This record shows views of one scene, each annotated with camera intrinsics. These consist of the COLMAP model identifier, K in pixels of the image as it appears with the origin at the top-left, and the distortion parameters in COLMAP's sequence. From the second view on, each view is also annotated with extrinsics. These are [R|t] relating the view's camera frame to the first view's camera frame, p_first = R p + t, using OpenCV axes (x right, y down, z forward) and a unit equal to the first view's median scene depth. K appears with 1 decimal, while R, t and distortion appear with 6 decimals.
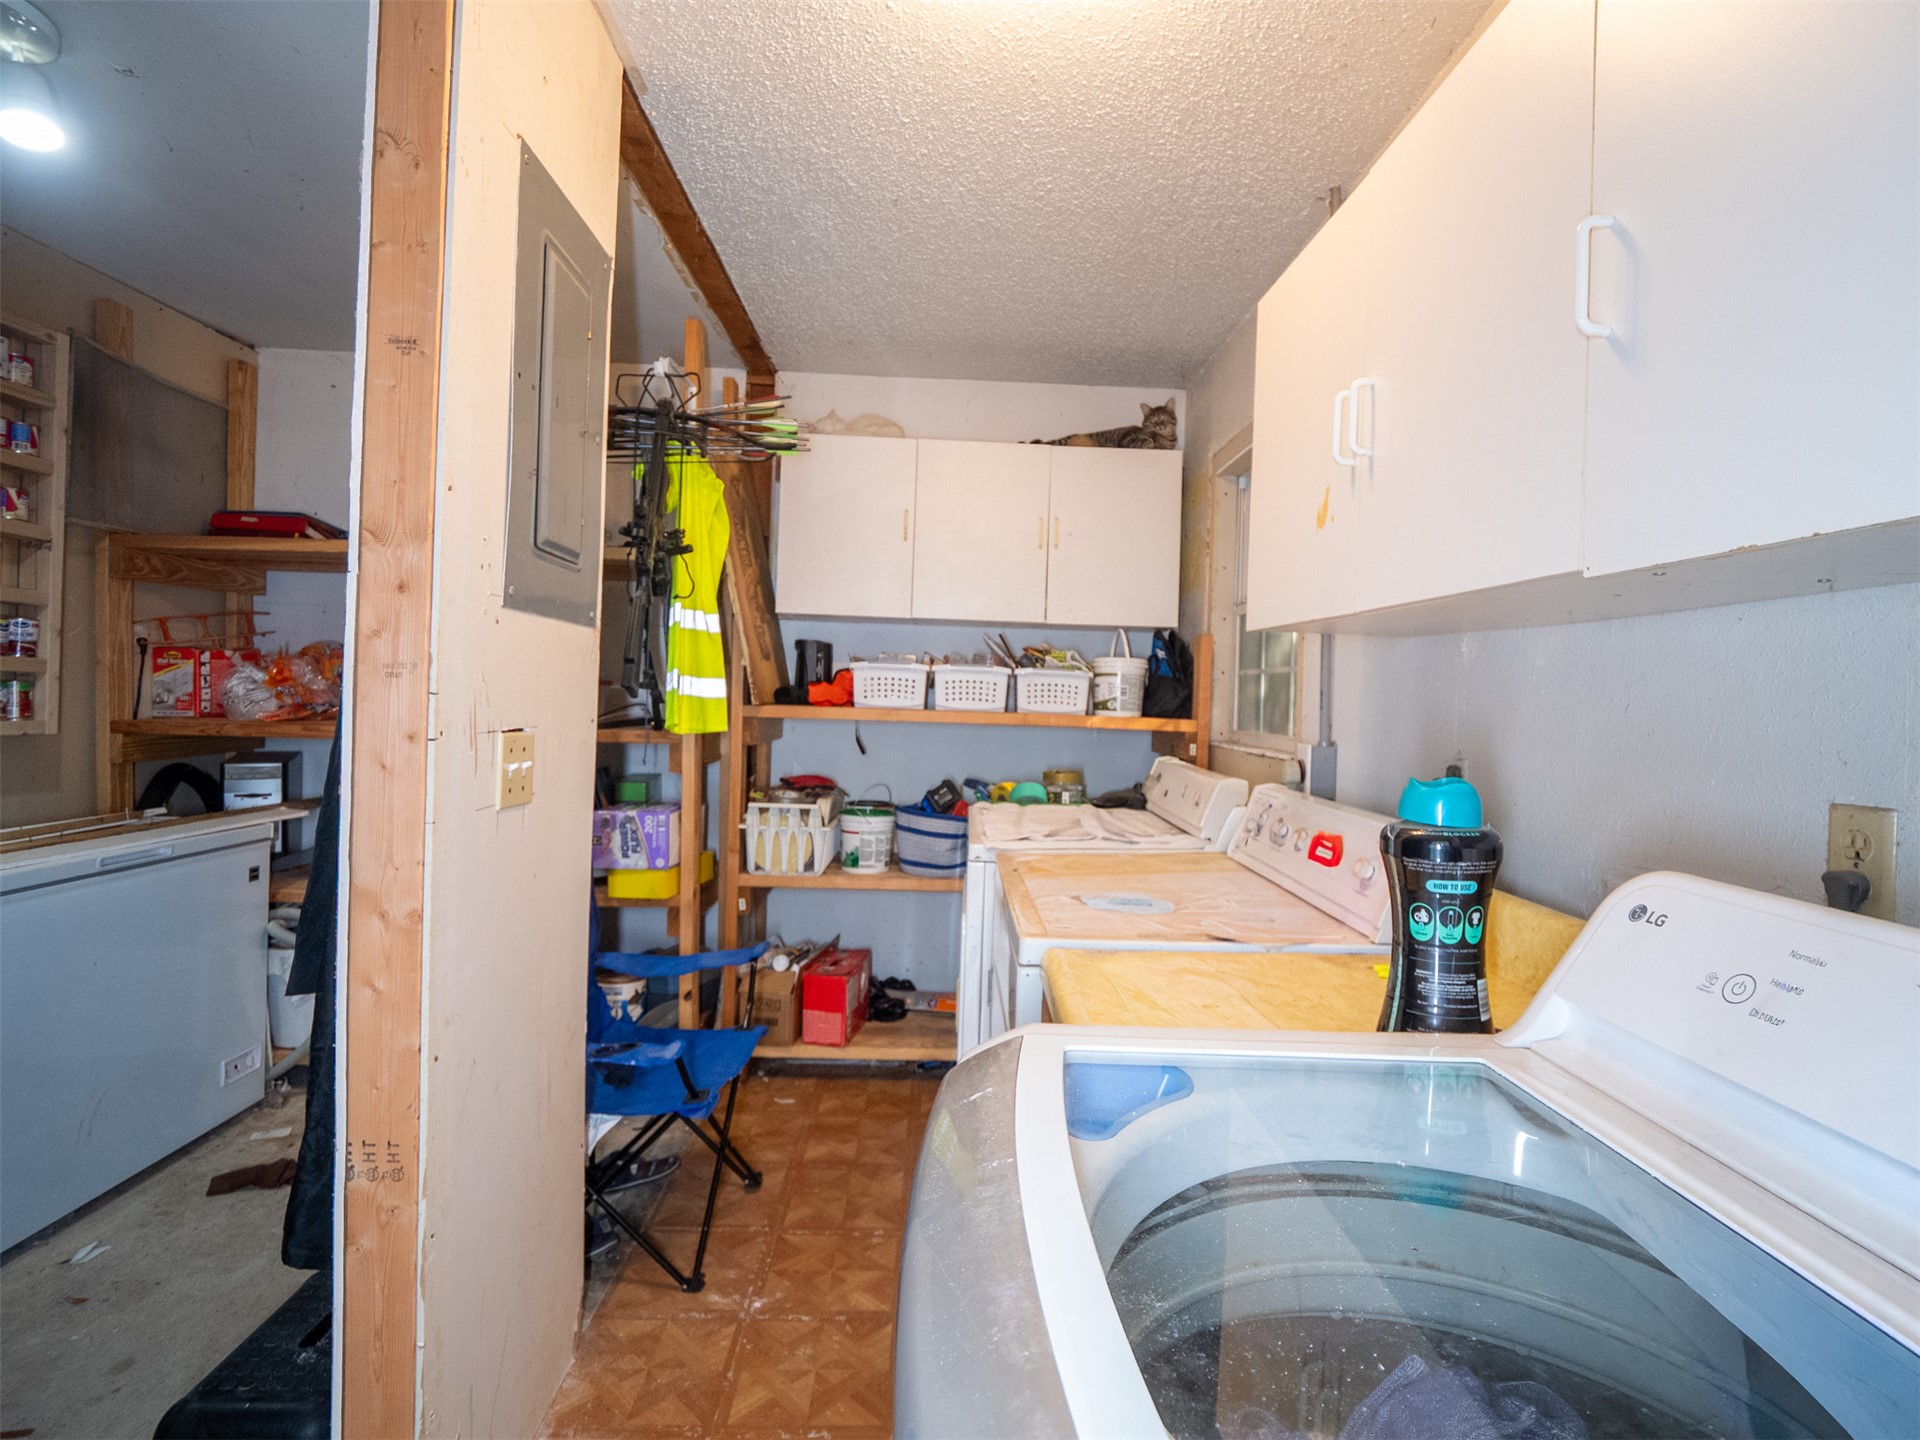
lens RADIAL K [[968.9, 0, 984.0], [0, 968.9, 706.5], [0, 0, 1]] dist [-0.019694, 0.006955]
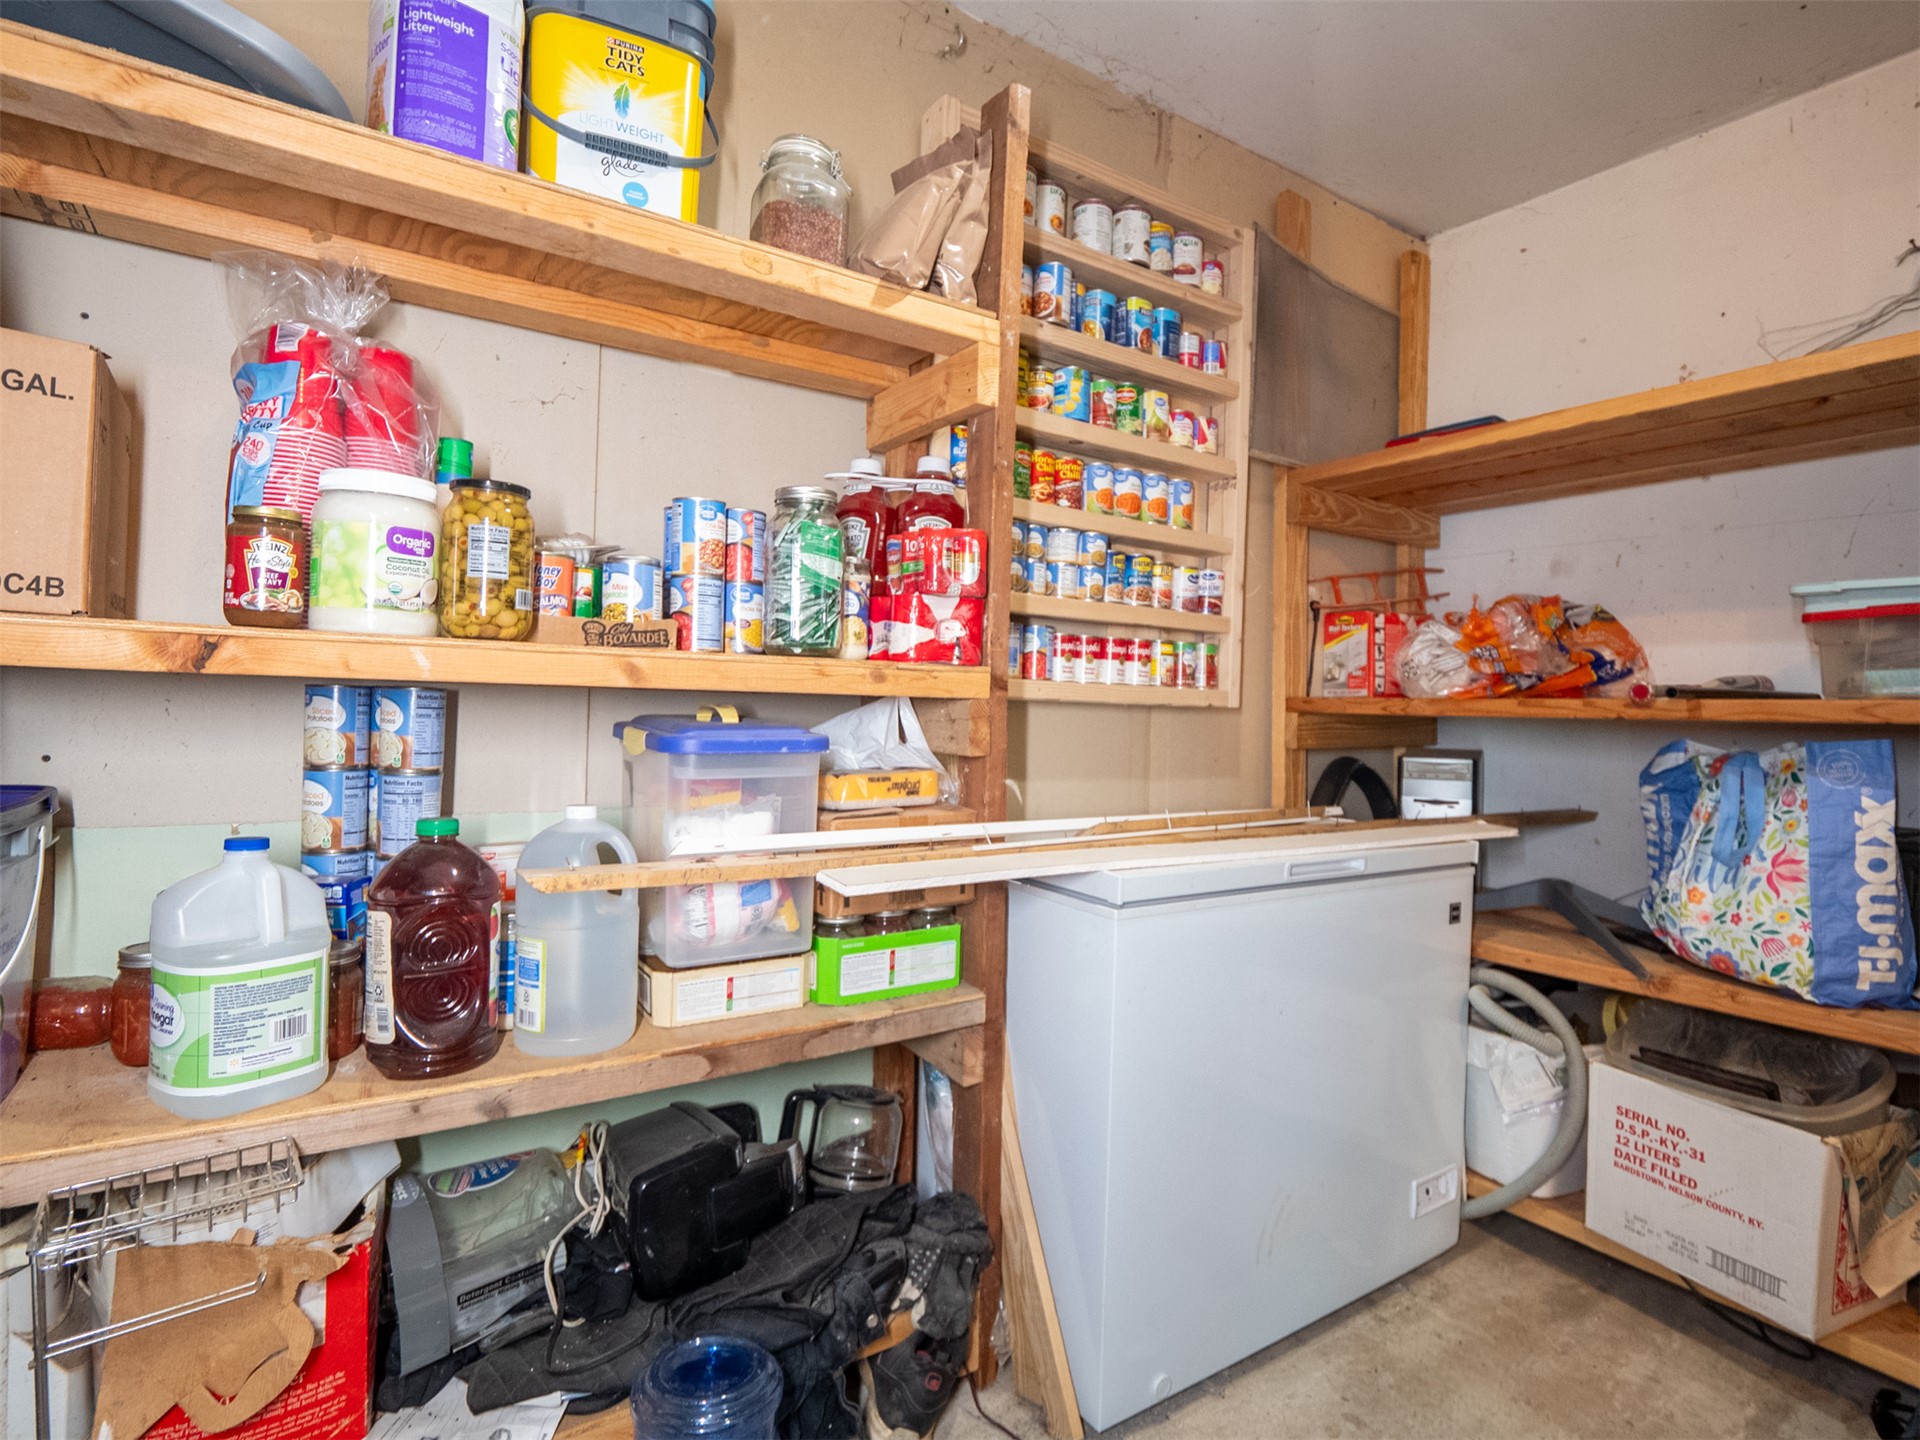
lens RADIAL K [[968.9, 0, 984.0], [0, 968.9, 706.5], [0, 0, 1]] dist [-0.019694, 0.006955]
pose [[0.533850, -0.017125, -0.845405, -0.330691], [-0.022039, 0.999173, -0.034157, 0.054141], [0.845292, 0.036866, 0.533032, 0.320996]]
